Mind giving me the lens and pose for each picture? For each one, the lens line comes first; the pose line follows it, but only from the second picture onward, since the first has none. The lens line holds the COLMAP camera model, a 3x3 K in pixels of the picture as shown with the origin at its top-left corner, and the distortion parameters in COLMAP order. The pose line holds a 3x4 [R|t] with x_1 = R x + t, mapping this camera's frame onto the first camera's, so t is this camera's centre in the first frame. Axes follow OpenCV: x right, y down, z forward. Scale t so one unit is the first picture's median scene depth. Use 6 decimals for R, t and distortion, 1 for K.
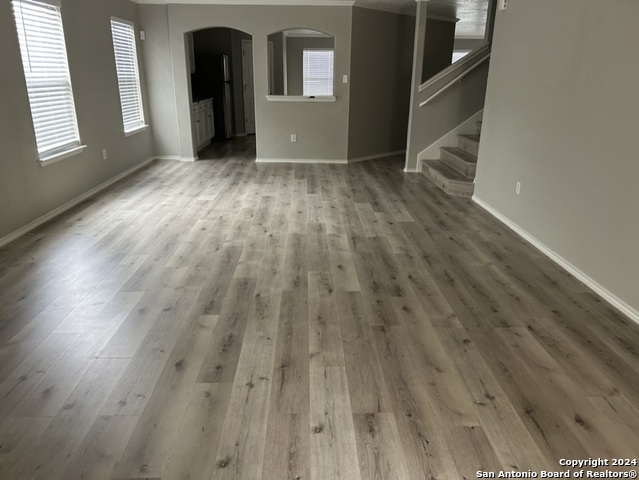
lens RADIAL K [[483.4, 0, 318.1], [0, 483.4, 239.3], [0, 0, 1]] dist [0.050355, -0.058381]
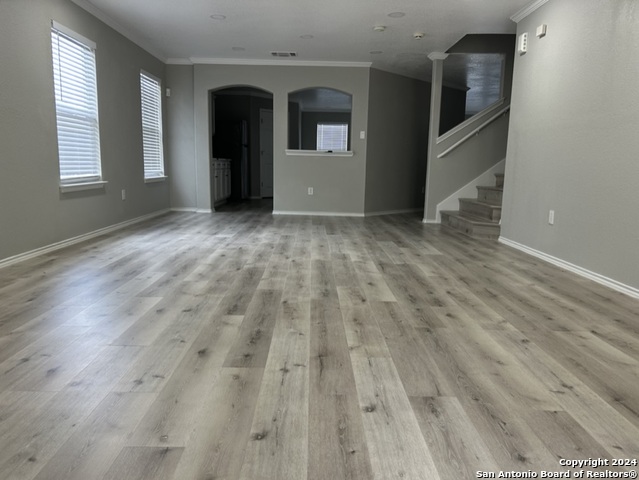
lens RADIAL K [[483.4, 0, 316.3], [0, 483.4, 240.8], [0, 0, 1]] dist [0.050355, -0.058381]
pose [[0.999806, 0.012115, -0.015553, -0.048246], [-0.014667, 0.984243, -0.176210, 0.149048], [0.013173, 0.176404, 0.984230, 0.072663]]
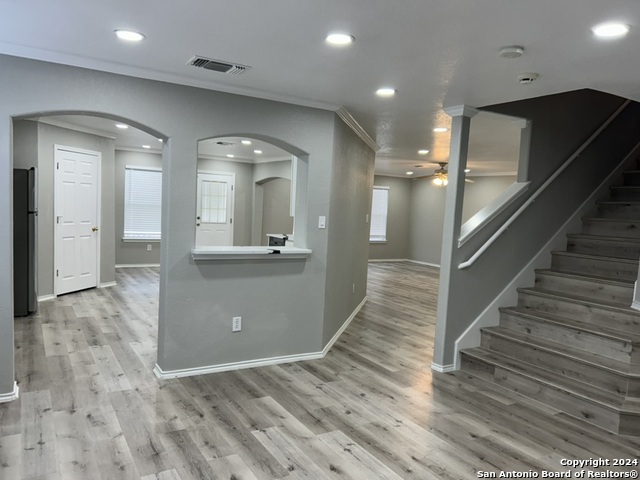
lens RADIAL K [[484.2, 0, 321.2], [0, 484.2, 241.0], [0, 0, 1]] dist [0.050355, -0.058381]
pose [[0.864931, -0.001868, 0.501887, -0.522136], [0.118815, 0.972330, -0.201142, -0.392487], [-0.487624, 0.233606, 0.841220, 1.057785]]
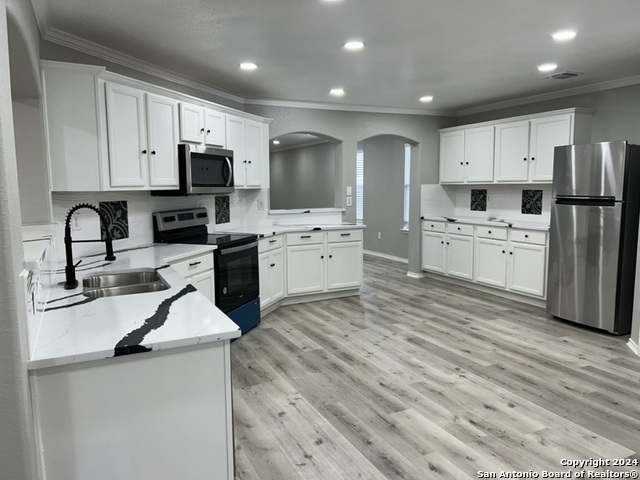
lens RADIAL K [[484.2, 0, 317.4], [0, 484.2, 237.0], [0, 0, 1]] dist [0.050355, -0.058381]
pose [[-0.908975, 0.042722, -0.414655, 0.592297], [-0.135467, 0.910467, 0.390765, -1.224697], [0.394224, 0.411368, -0.821805, 3.624356]]
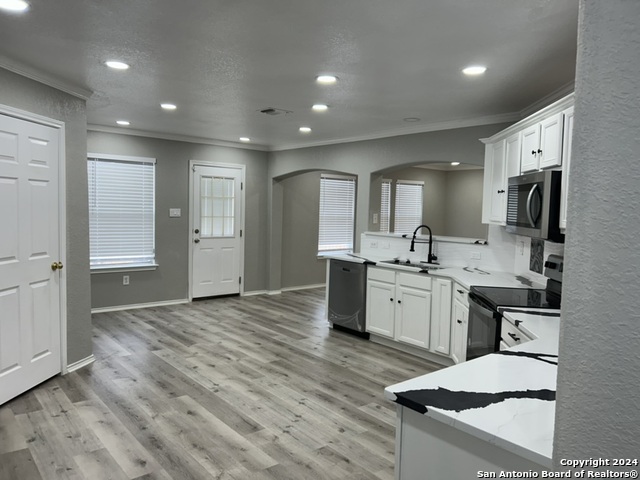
lens RADIAL K [[484.2, 0, 319.1], [0, 484.2, 228.1], [0, 0, 1]] dist [0.050355, -0.058381]
pose [[0.783044, -0.015063, 0.621784, -0.533466], [0.180258, 0.962297, -0.203696, -0.715148], [-0.595272, 0.271584, 0.756236, 2.025515]]
